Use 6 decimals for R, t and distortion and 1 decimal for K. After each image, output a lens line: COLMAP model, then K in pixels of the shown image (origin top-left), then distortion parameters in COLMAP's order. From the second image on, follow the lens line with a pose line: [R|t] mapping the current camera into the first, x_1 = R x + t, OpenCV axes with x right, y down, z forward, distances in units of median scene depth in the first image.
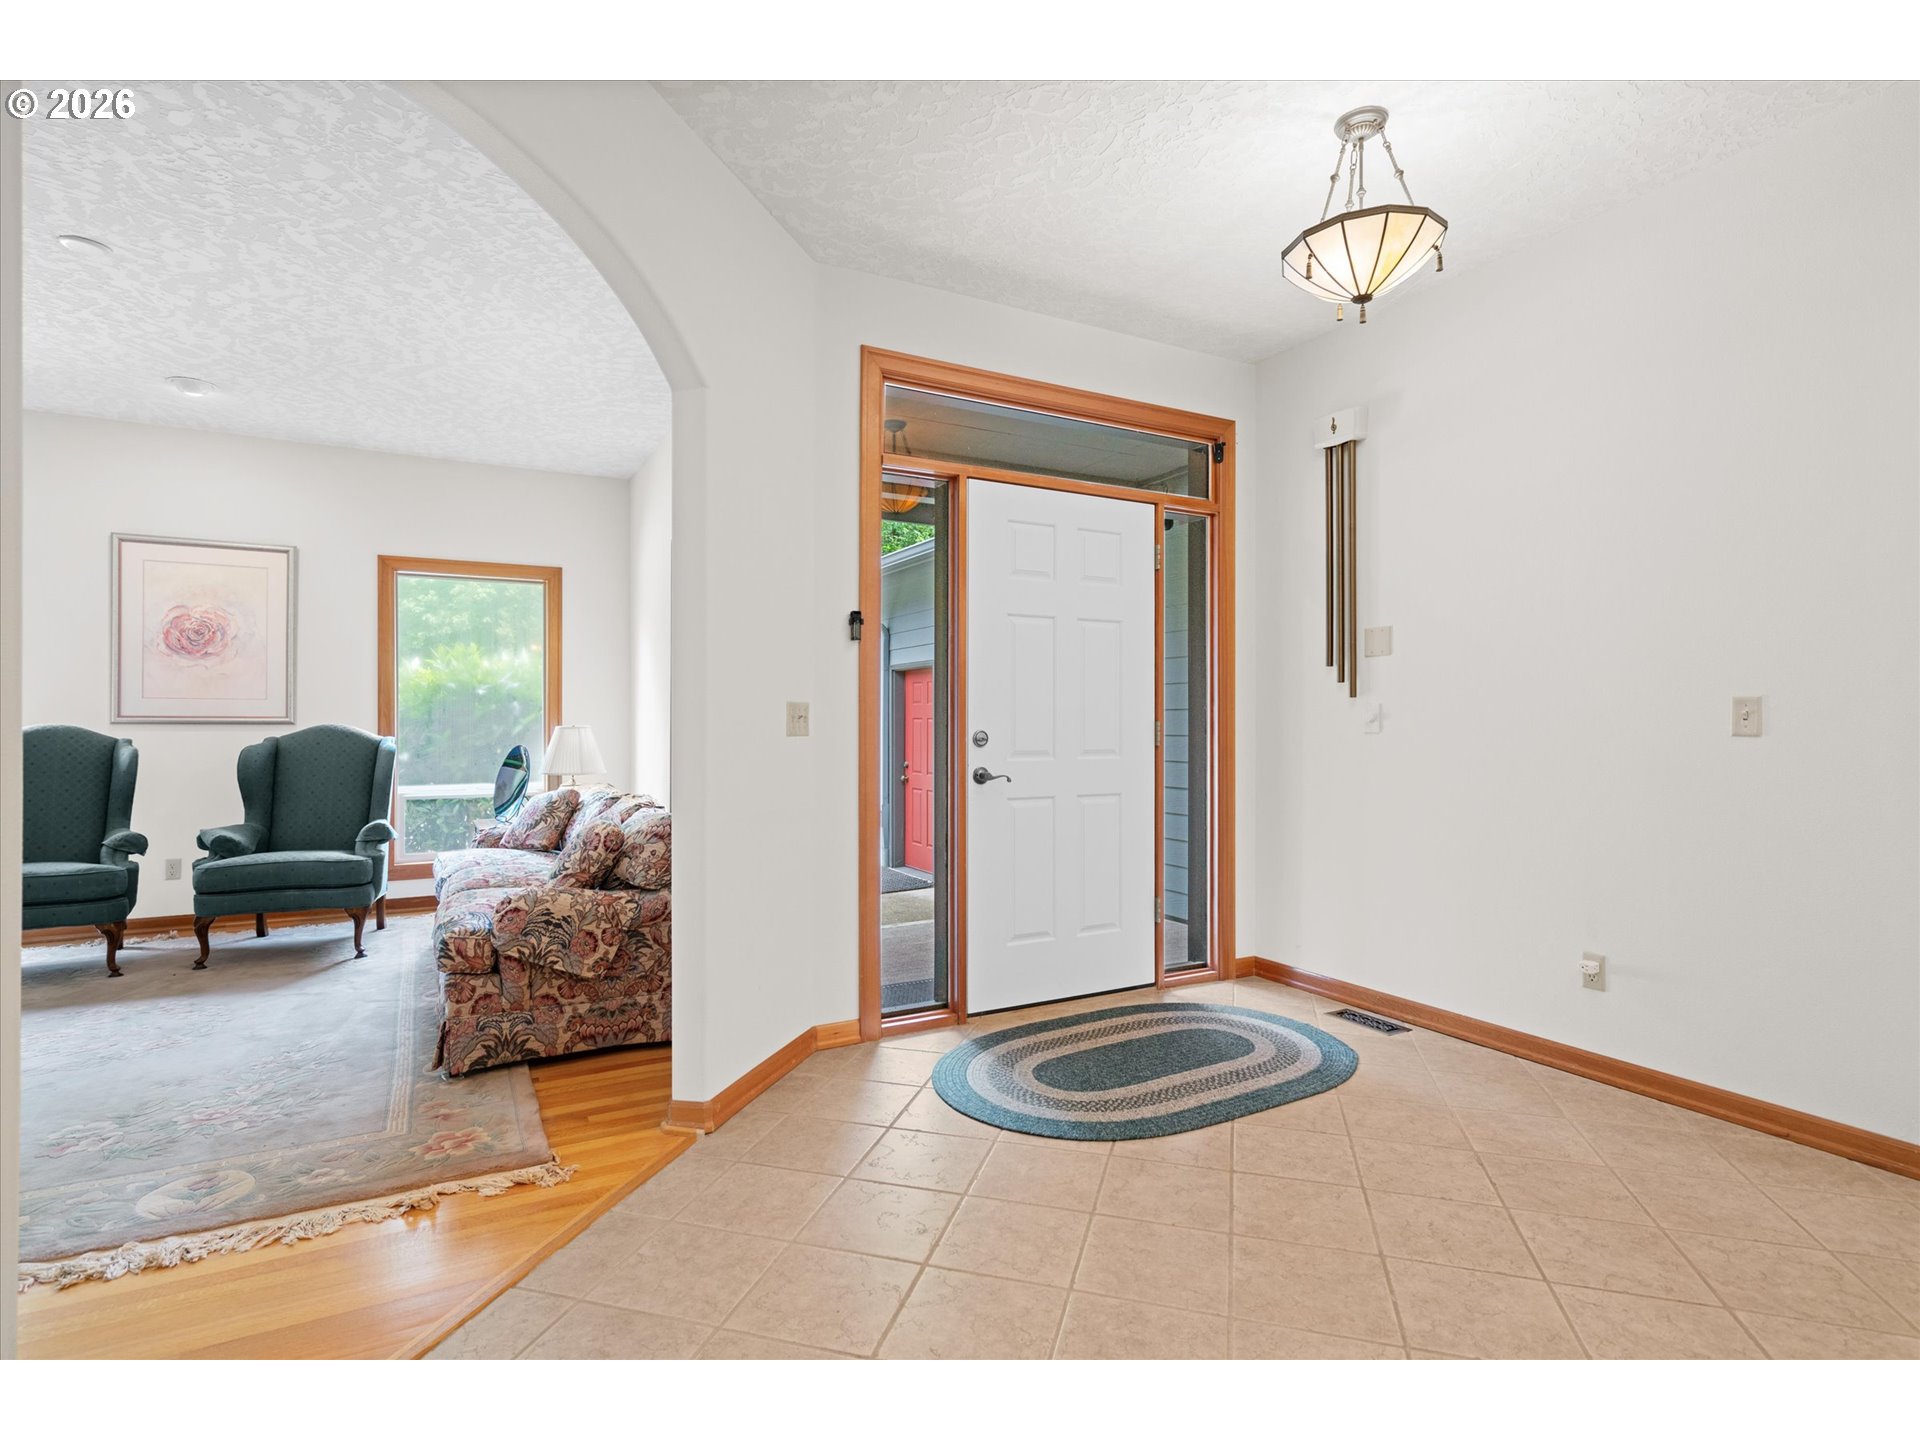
lens RADIAL K [[985.6, 0, 983.7], [0, 985.6, 715.2], [0, 0, 1]] dist [0.003814, 0.002148]
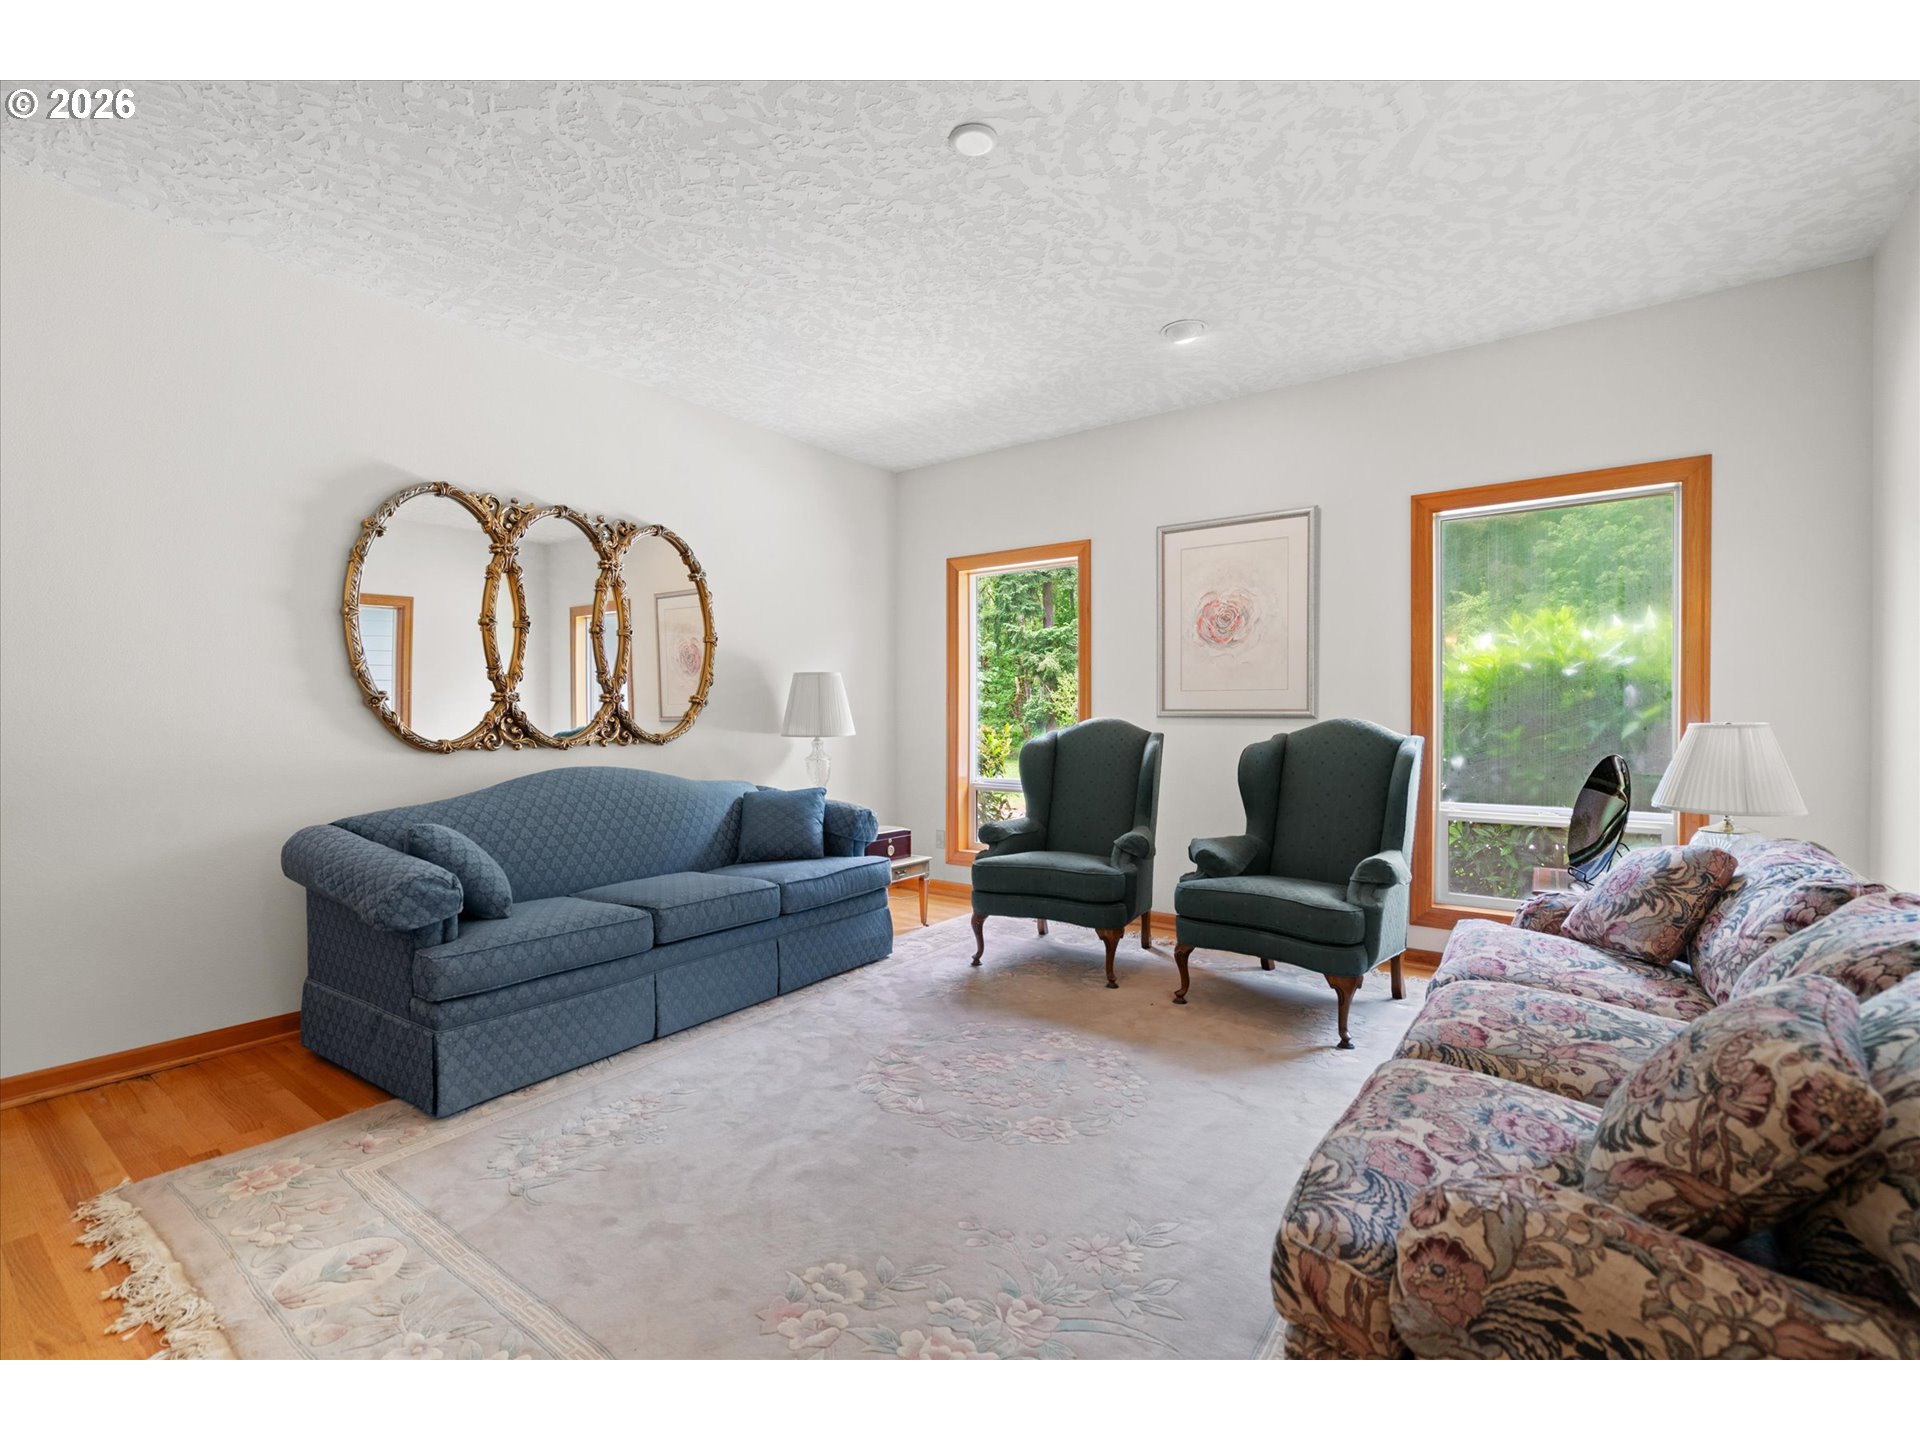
lens RADIAL K [[879.6, 0, 915.0], [0, 879.6, 722.7], [0, 0, 1]] dist [-0.007685, 0.004201]
pose [[0.396587, 0.008206, -0.917960, -0.190236], [0.005103, 0.999925, 0.011143, 0.003634], [0.917983, -0.009104, 0.396516, 0.502795]]
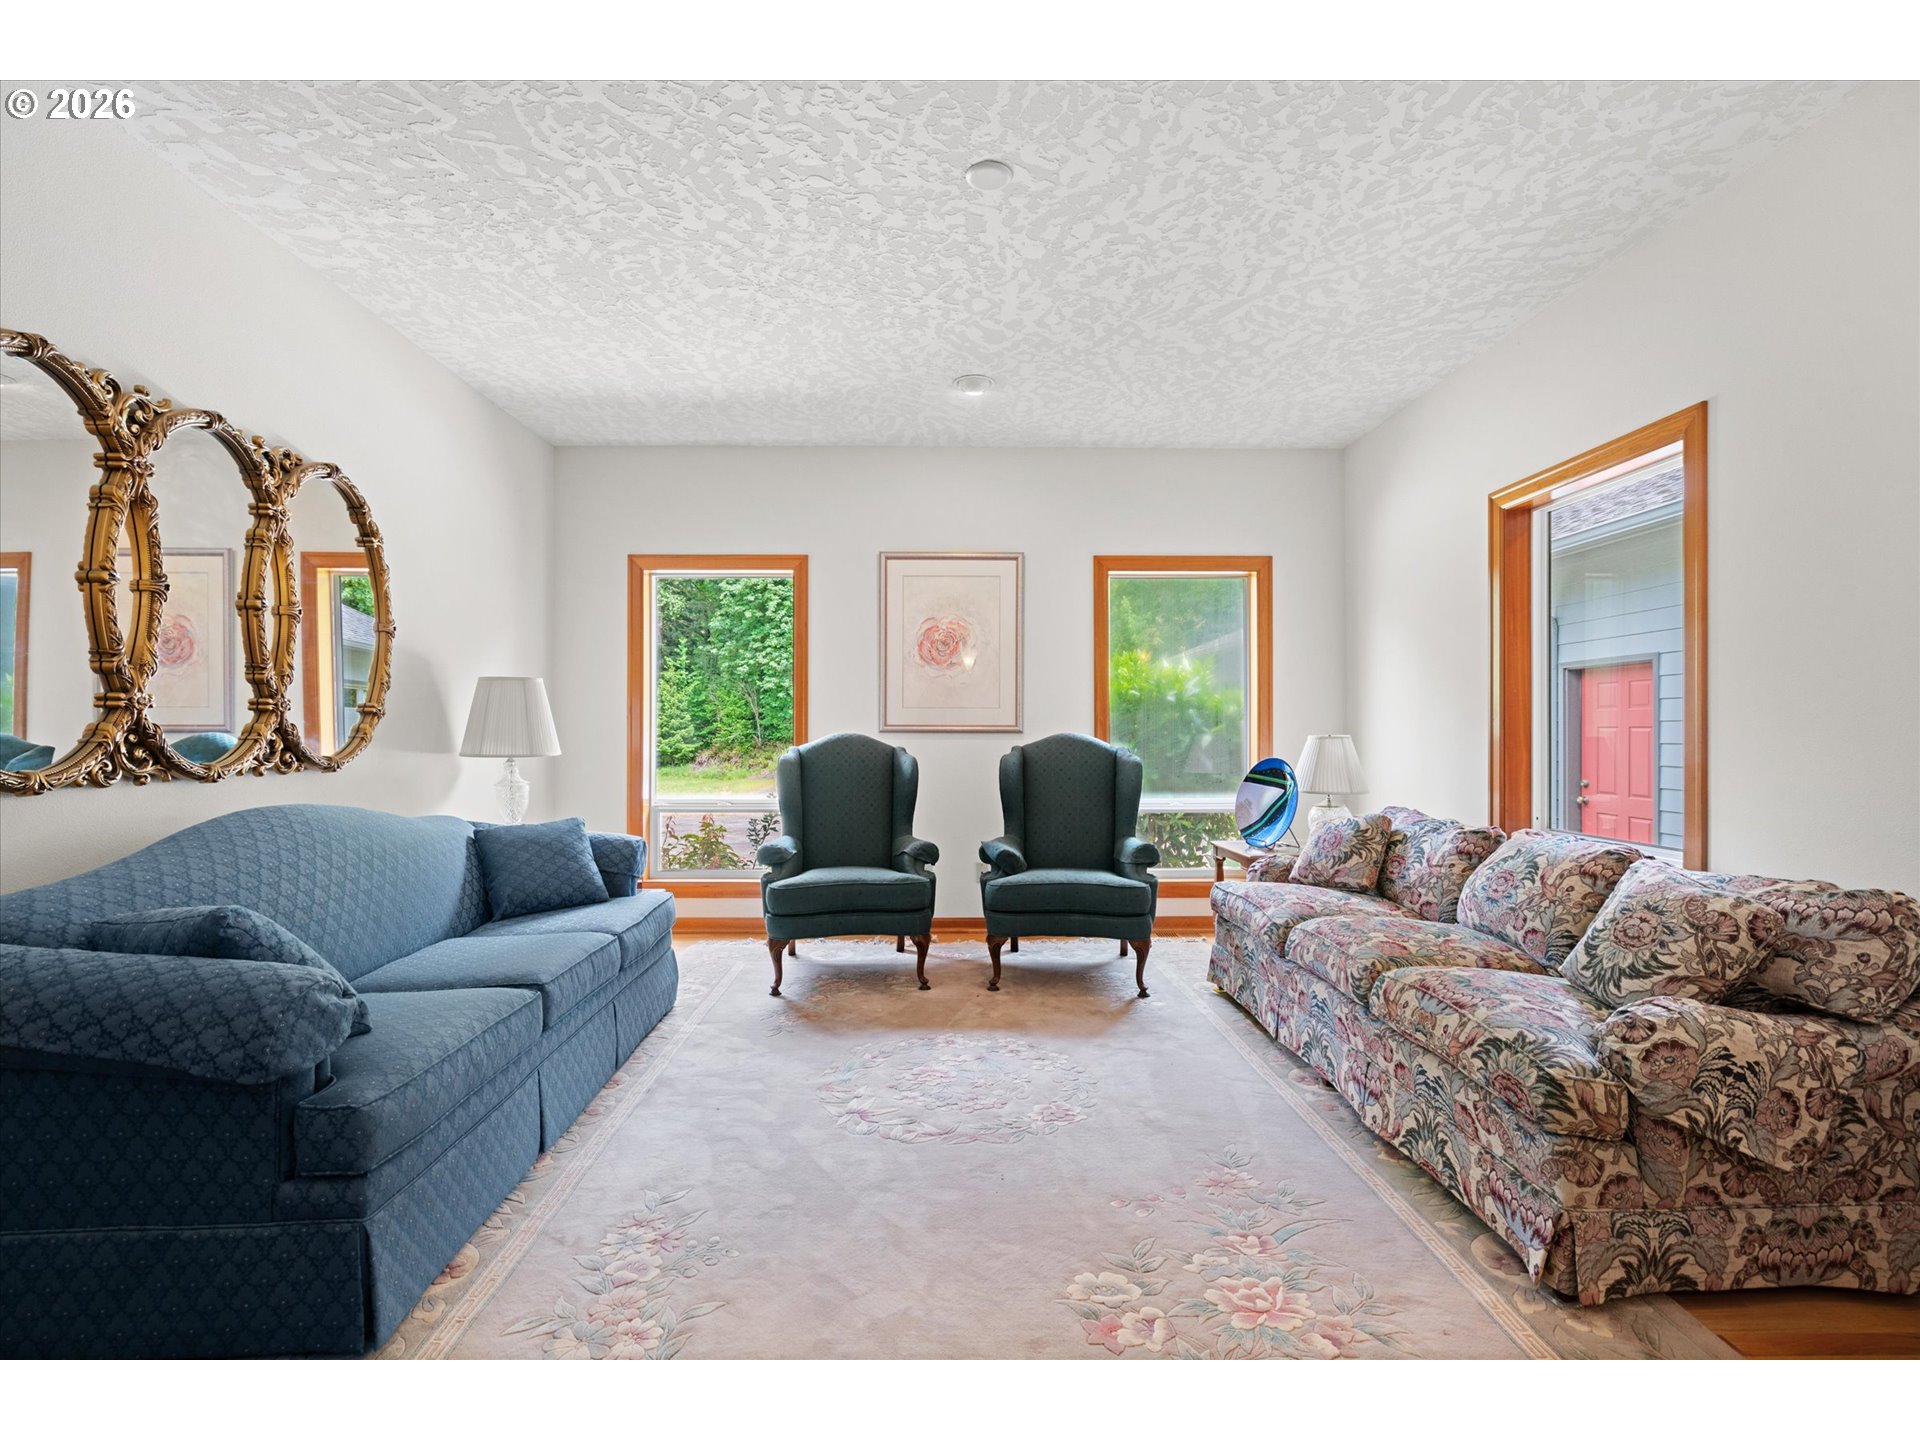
lens RADIAL K [[892.4, 0, 957.4], [0, 892.4, 725.5], [0, 0, 1]] dist [-0.003147, 0.001158]
pose [[0.885210, -0.002362, -0.465186, -0.435593], [0.002449, 0.999997, -0.000416, 0.002563], [0.465185, -0.000771, 0.885213, 0.230726]]
